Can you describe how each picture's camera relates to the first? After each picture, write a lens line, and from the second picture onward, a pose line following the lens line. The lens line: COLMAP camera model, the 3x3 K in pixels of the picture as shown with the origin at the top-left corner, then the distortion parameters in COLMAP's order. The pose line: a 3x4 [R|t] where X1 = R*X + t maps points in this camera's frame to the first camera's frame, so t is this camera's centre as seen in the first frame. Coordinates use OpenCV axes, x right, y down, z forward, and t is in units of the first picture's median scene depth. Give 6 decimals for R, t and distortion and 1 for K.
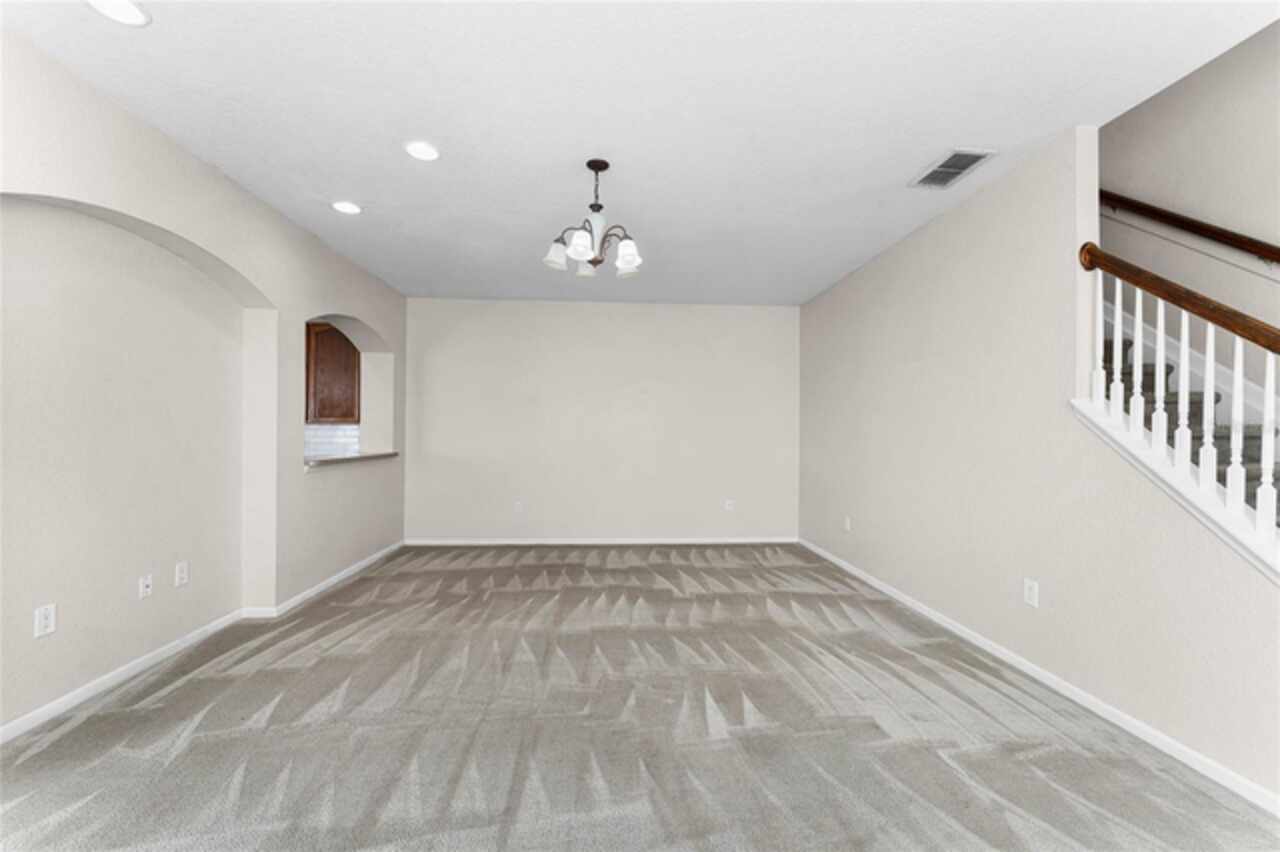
lens RADIAL K [[521.1, 0, 639.3], [0, 521.1, 430.8], [0, 0, 1]] dist [-0.003413, -0.000234]
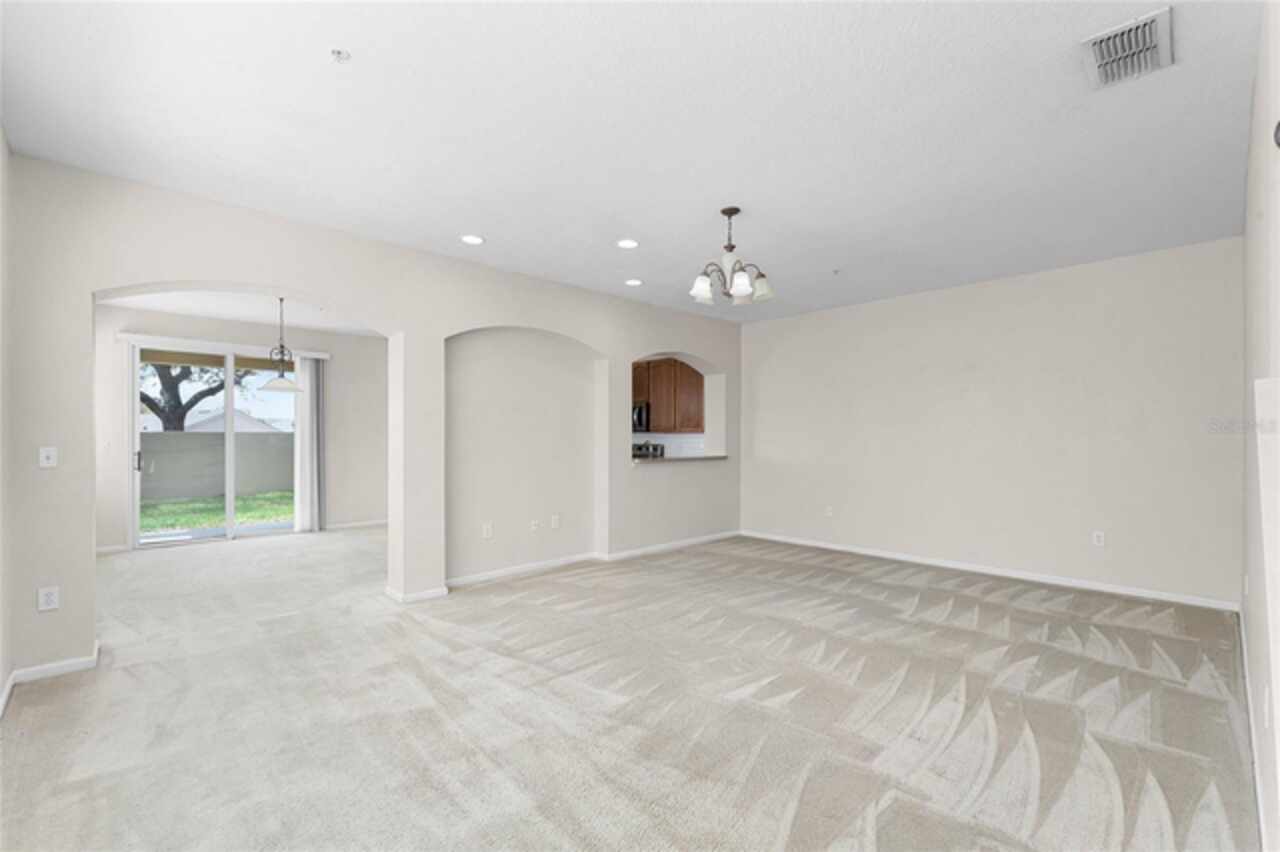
lens RADIAL K [[559.6, 0, 644.3], [0, 559.6, 437.2], [0, 0, 1]] dist [0.000161, 0.000129]
pose [[0.645144, -0.006653, -0.764032, 0.629678], [0.005011, 0.999977, -0.004477, 0.004650], [0.764044, -0.000940, 0.645163, 0.028229]]
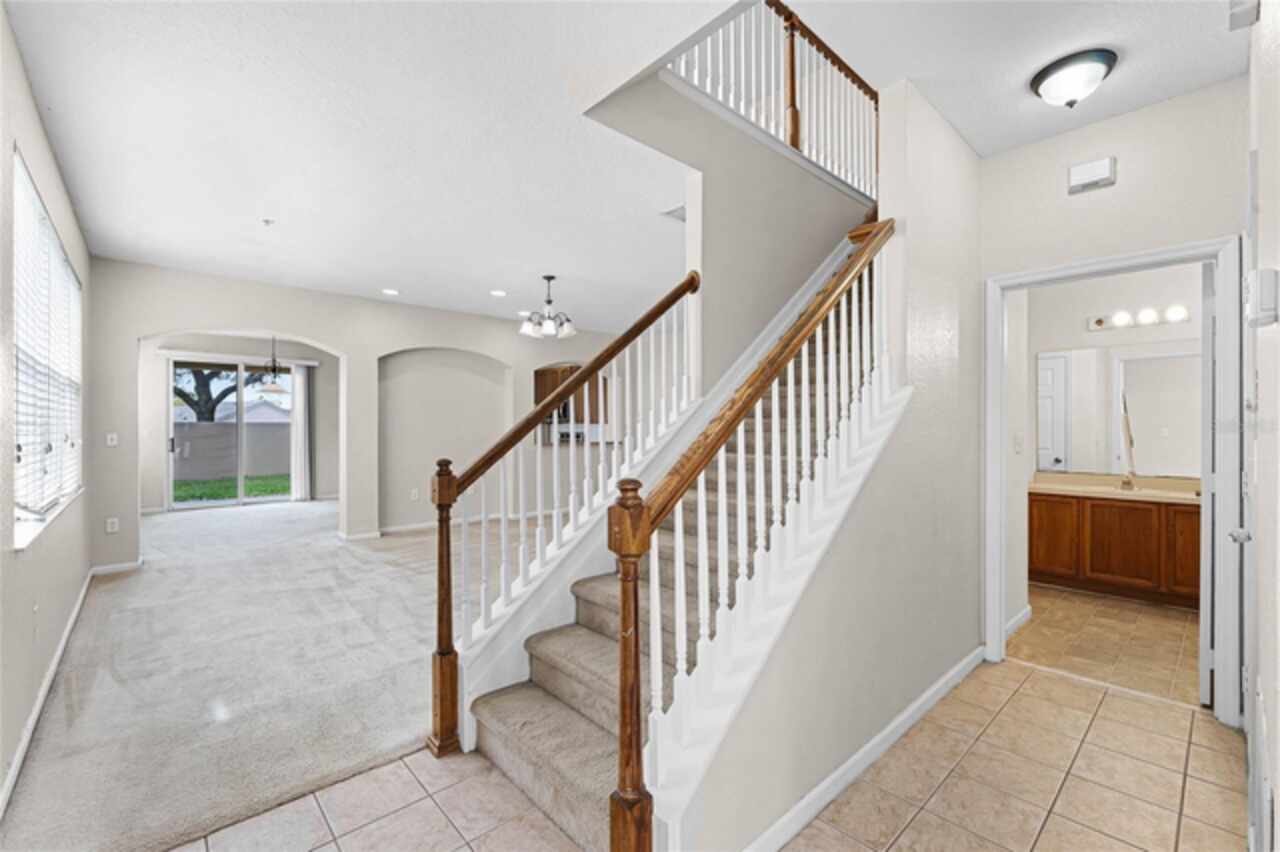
lens RADIAL K [[540.0, 0, 641.0], [0, 540.0, 424.6], [0, 0, 1]] dist [-0.002115, -0.000233]
pose [[0.624194, -0.009640, -0.781210, 1.291311], [0.004865, 0.999952, -0.008452, 0.008202], [0.781254, 0.001475, 0.624211, 0.077360]]
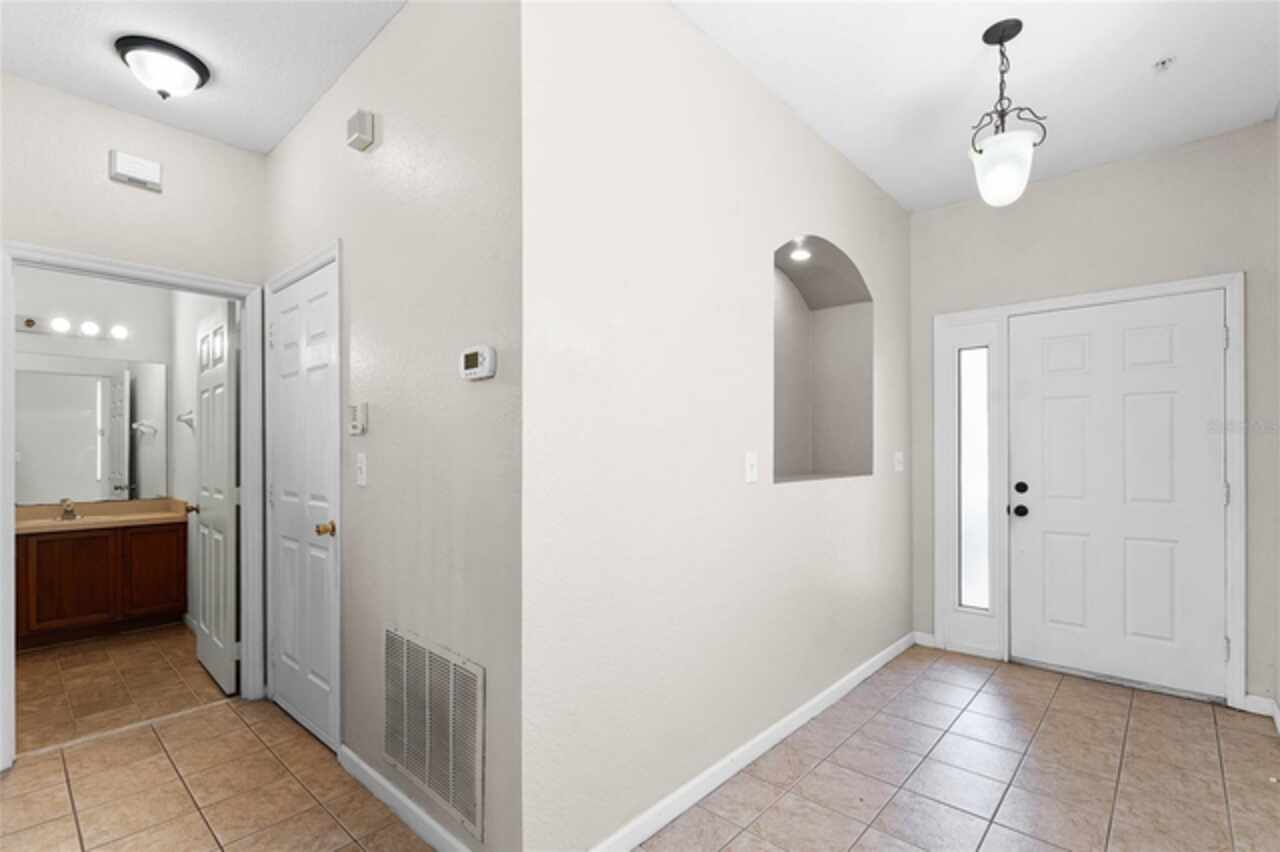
lens RADIAL K [[585.1, 0, 642.6], [0, 585.1, 448.3], [0, 0, 1]] dist [-0.000085, -0.000052]
pose [[0.721422, -0.005872, 0.692471, 1.036599], [0.006225, 0.999979, 0.001993, 0.012831], [-0.692467, 0.002873, 0.721443, 0.053300]]
